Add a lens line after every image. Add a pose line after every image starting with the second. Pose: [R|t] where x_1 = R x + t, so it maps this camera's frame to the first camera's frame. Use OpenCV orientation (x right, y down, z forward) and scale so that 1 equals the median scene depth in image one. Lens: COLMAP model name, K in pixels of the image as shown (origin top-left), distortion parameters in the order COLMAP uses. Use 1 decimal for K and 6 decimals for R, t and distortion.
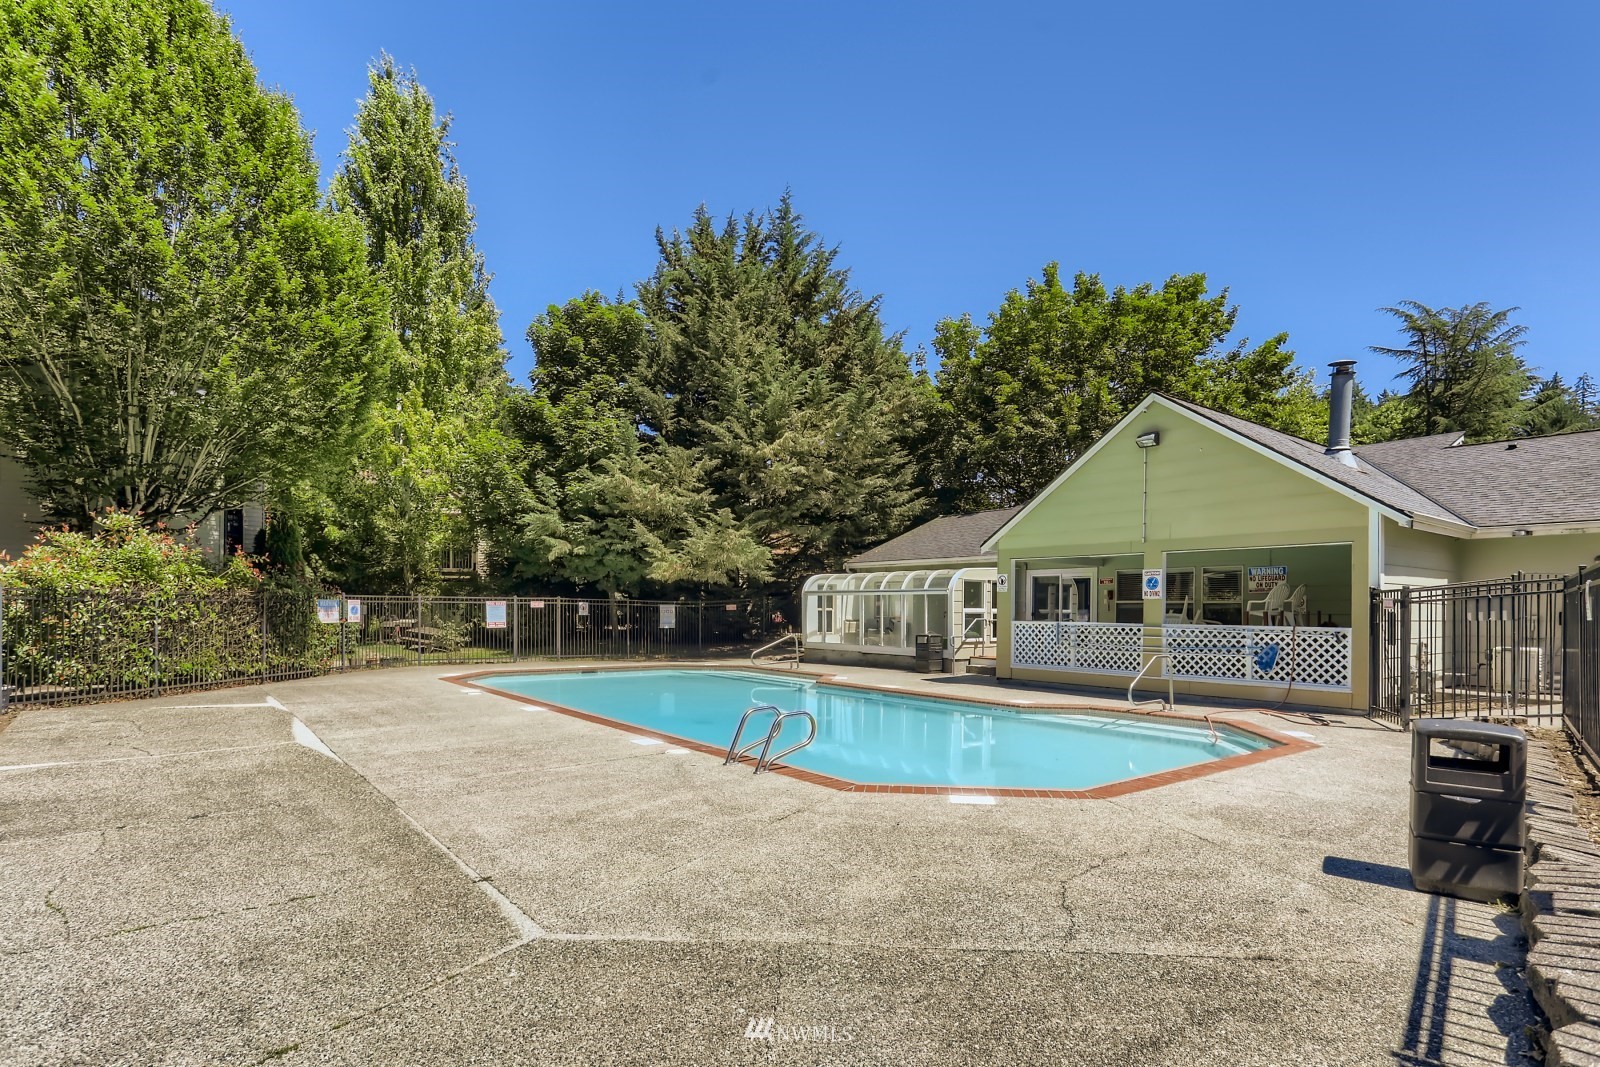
lens RADIAL K [[780.4, 0, 786.5], [0, 780.4, 545.2], [0, 0, 1]] dist [-0.026117, 0.012479]
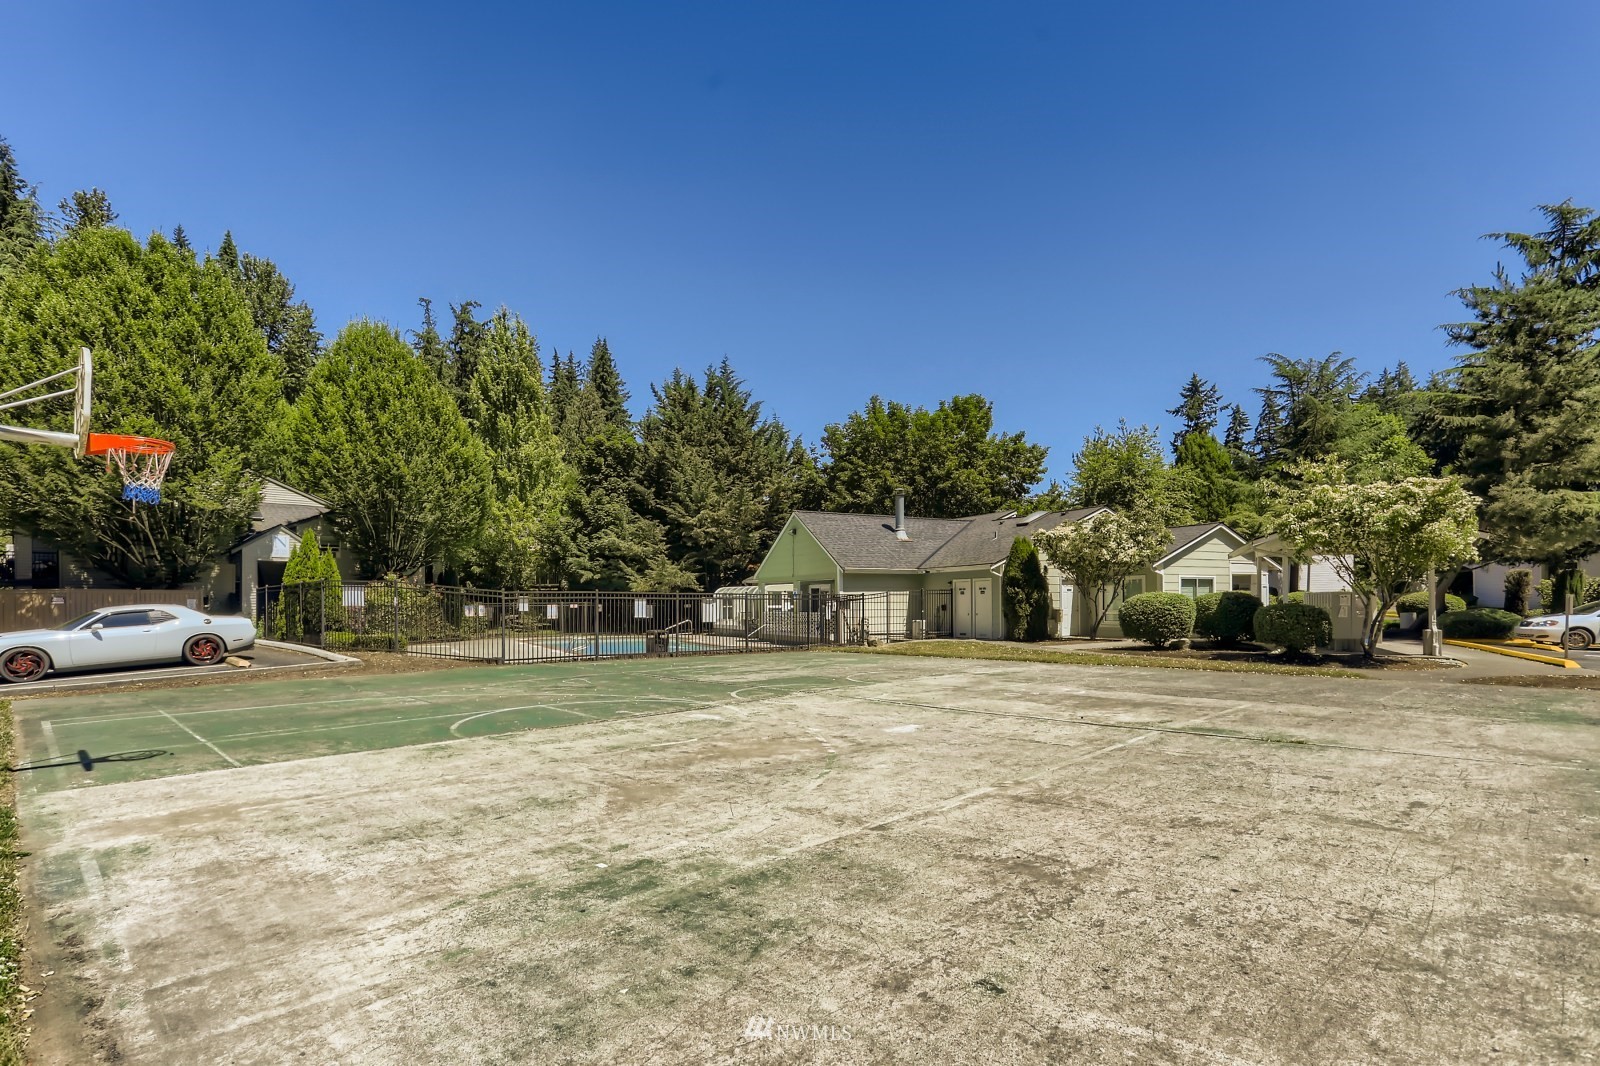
lens RADIAL K [[780.4, 0, 811.5], [0, 780.4, 524.9], [0, 0, 1]] dist [-0.026117, 0.012479]
pose [[0.988374, -0.029754, -0.149105, 0.521083], [0.026323, 0.999343, -0.024927, -0.057290], [0.149748, 0.020713, 0.988507, -0.769607]]
